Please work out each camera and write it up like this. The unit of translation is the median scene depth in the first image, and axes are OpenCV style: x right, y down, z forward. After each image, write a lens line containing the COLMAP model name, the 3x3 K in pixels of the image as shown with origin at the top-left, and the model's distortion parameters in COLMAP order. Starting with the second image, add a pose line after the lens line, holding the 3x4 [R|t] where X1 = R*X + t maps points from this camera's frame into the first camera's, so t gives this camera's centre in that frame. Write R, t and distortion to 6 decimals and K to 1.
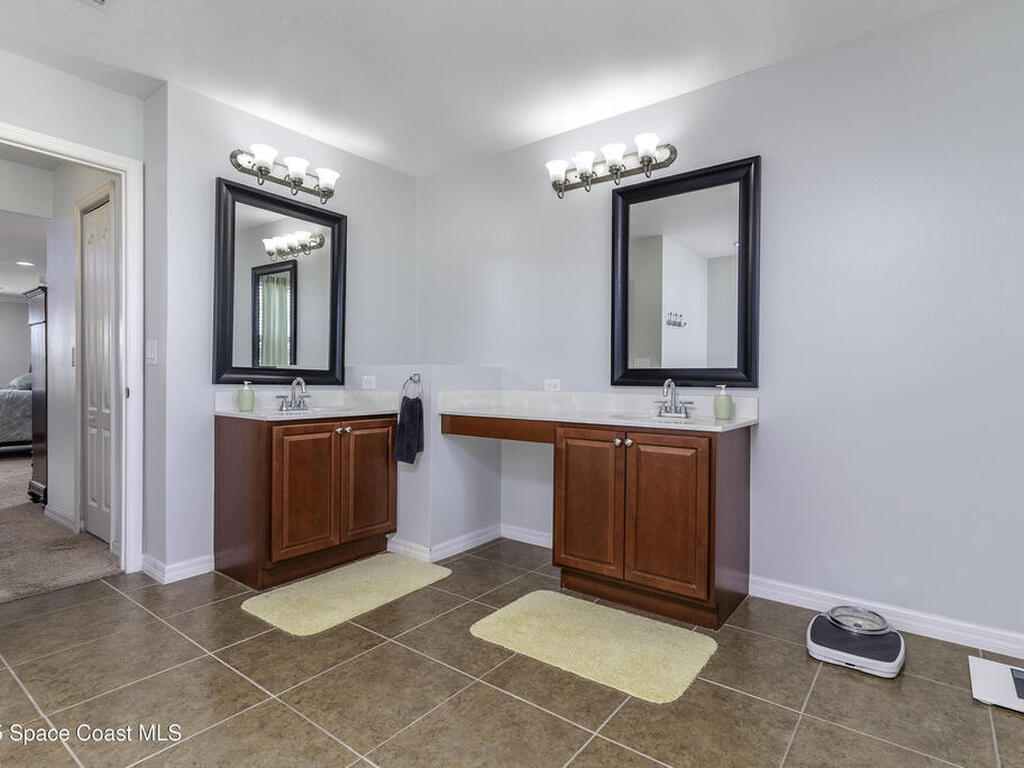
lens RADIAL K [[539.9, 0, 538.5], [0, 539.9, 381.3], [0, 0, 1]] dist [0.001545, 0.000234]
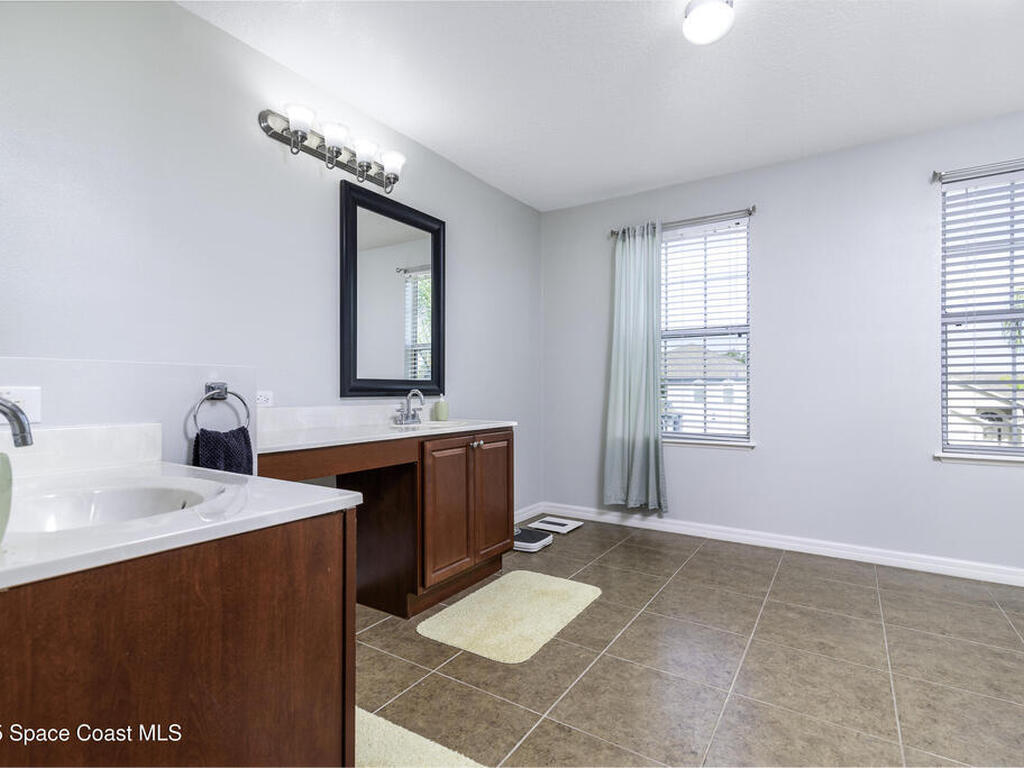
lens RADIAL K [[515.1, 0, 512.0], [0, 515.1, 384.0], [0, 0, 1]] dist [0.022945, 0.000083]
pose [[-0.061447, 0.003018, 0.998106, -0.928099], [0.007890, 0.999966, -0.002538, -0.012404], [-0.998079, 0.007719, -0.061468, 0.969568]]
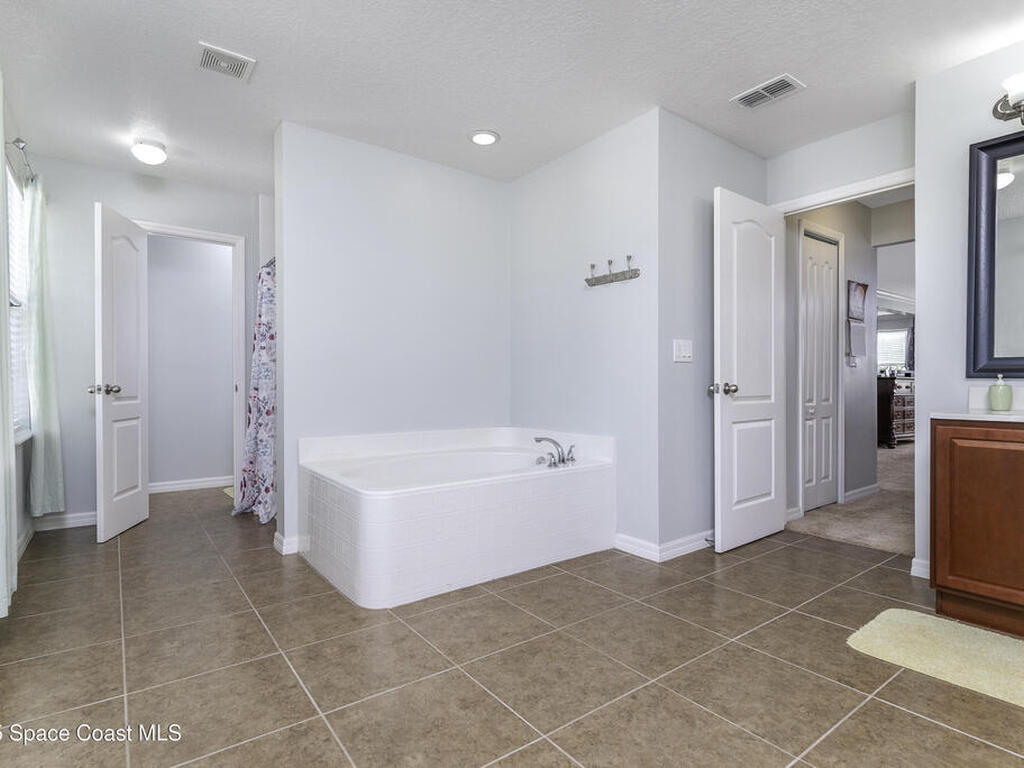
lens RADIAL K [[535.7, 0, 512.0], [0, 535.7, 384.0], [0, 0, 1]] dist [-0.001333, -0.000480]
pose [[-0.293984, -0.004797, -0.955798, 0.557788], [-0.007267, 0.999970, -0.002783, 0.025758], [0.955783, 0.006128, -0.294010, 0.644301]]
